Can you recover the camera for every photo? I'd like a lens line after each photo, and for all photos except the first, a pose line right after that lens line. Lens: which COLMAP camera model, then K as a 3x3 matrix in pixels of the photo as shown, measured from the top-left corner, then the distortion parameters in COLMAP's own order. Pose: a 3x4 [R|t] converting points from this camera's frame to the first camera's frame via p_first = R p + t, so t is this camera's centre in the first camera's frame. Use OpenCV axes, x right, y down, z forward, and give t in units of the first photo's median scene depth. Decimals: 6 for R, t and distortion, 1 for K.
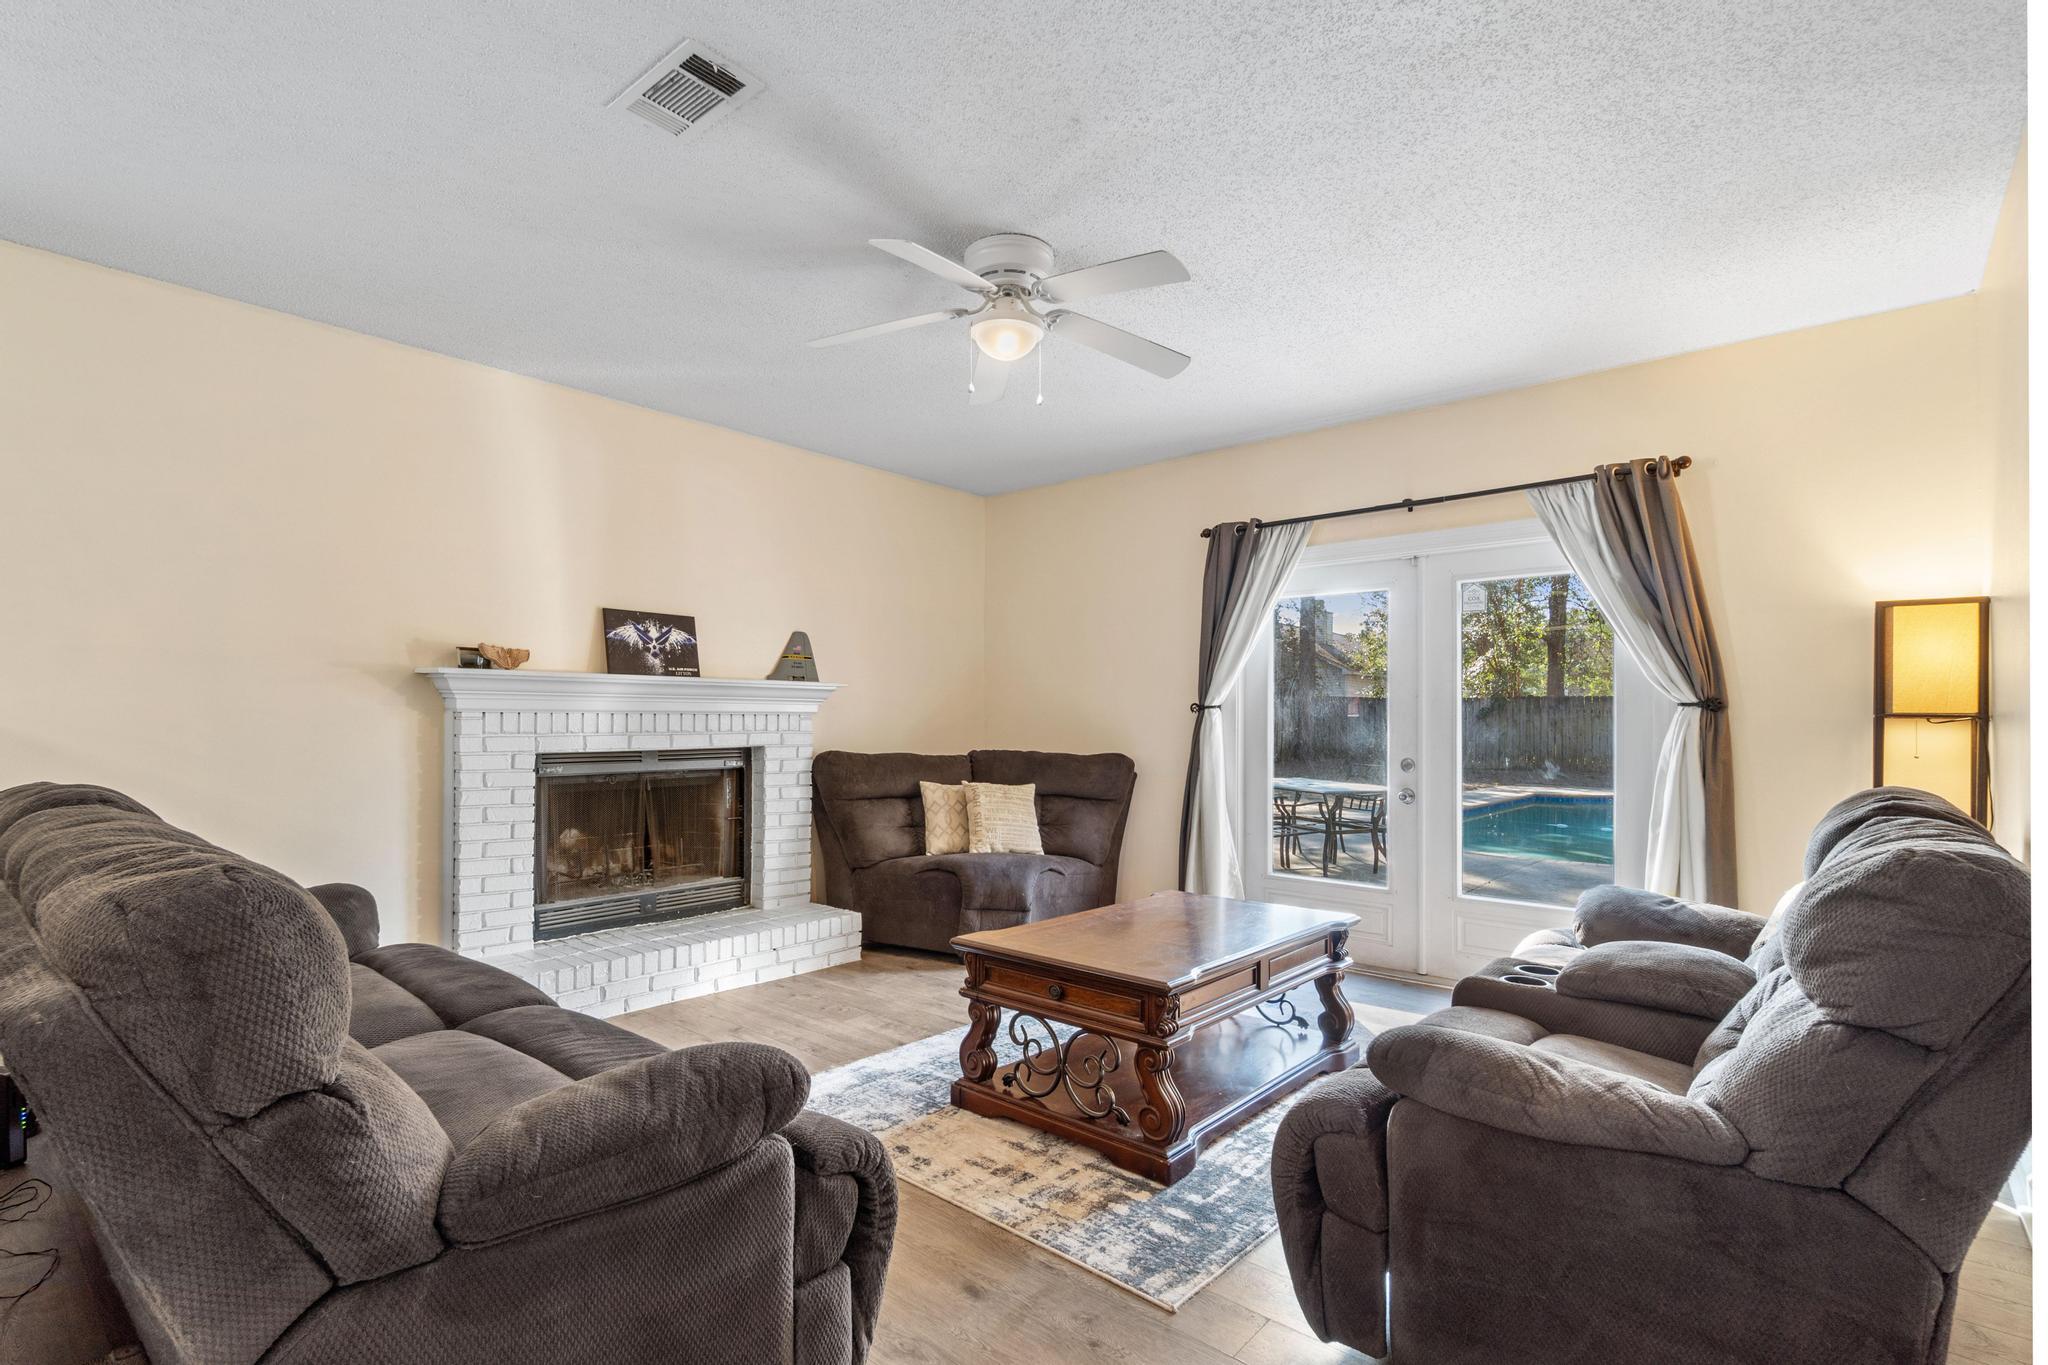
lens RADIAL K [[964.5, 0, 976.3], [0, 964.5, 711.4], [0, 0, 1]] dist [0.001338, 0.000522]
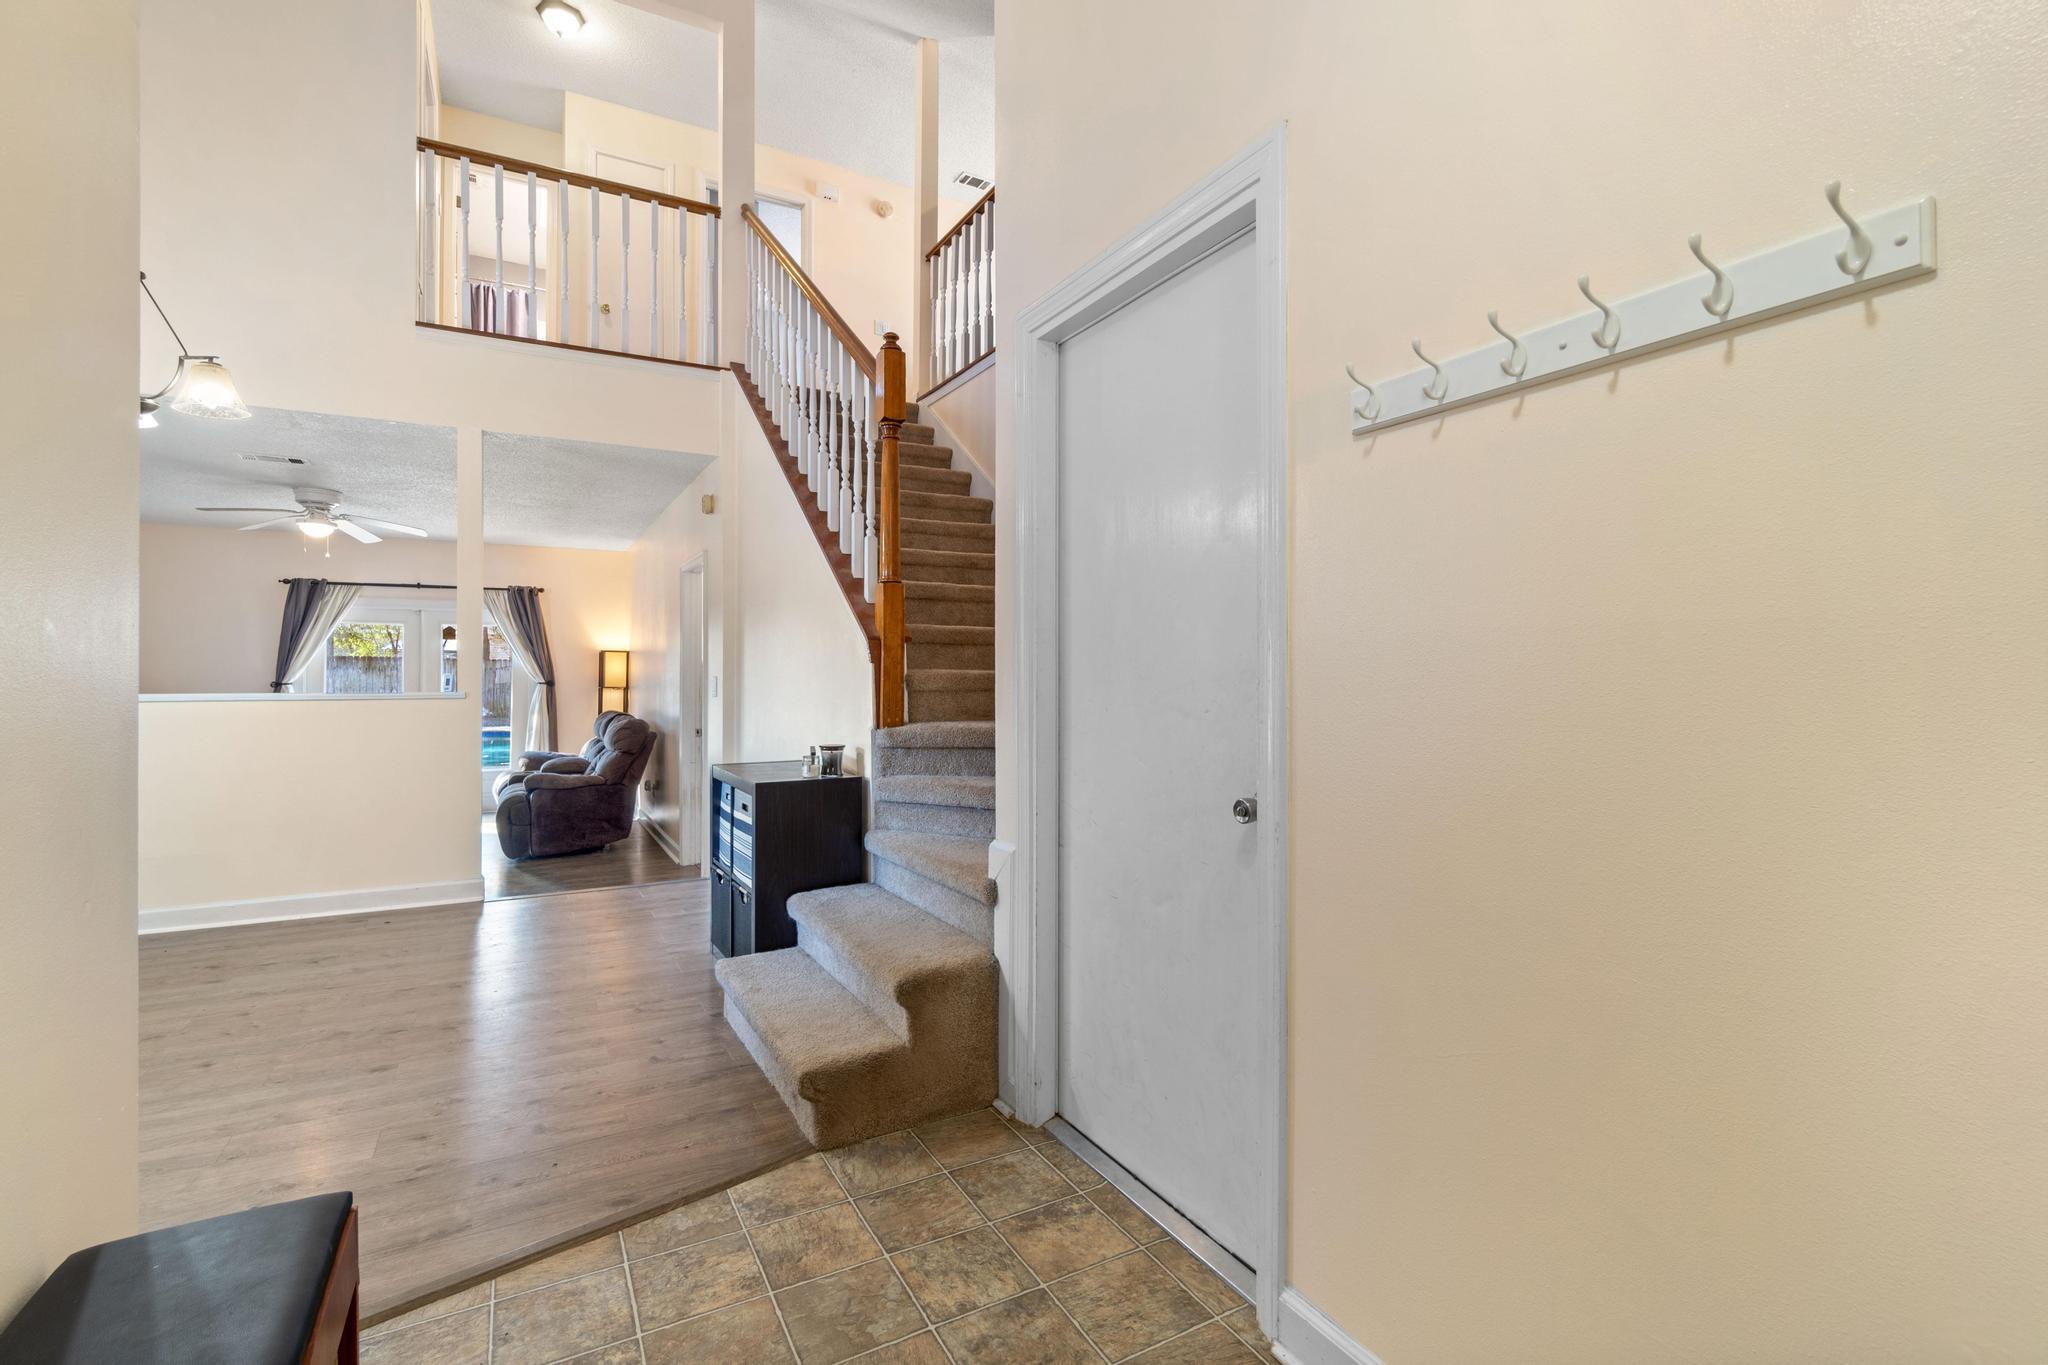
lens RADIAL K [[916.2, 0, 994.8], [0, 916.2, 669.1], [0, 0, 1]] dist [0.010939, 0.000344]
pose [[0.338573, 0.000681, 0.940940, -1.051399], [-0.009265, 0.999954, 0.002610, -0.056481], [-0.940894, -0.009601, 0.338564, -0.878492]]
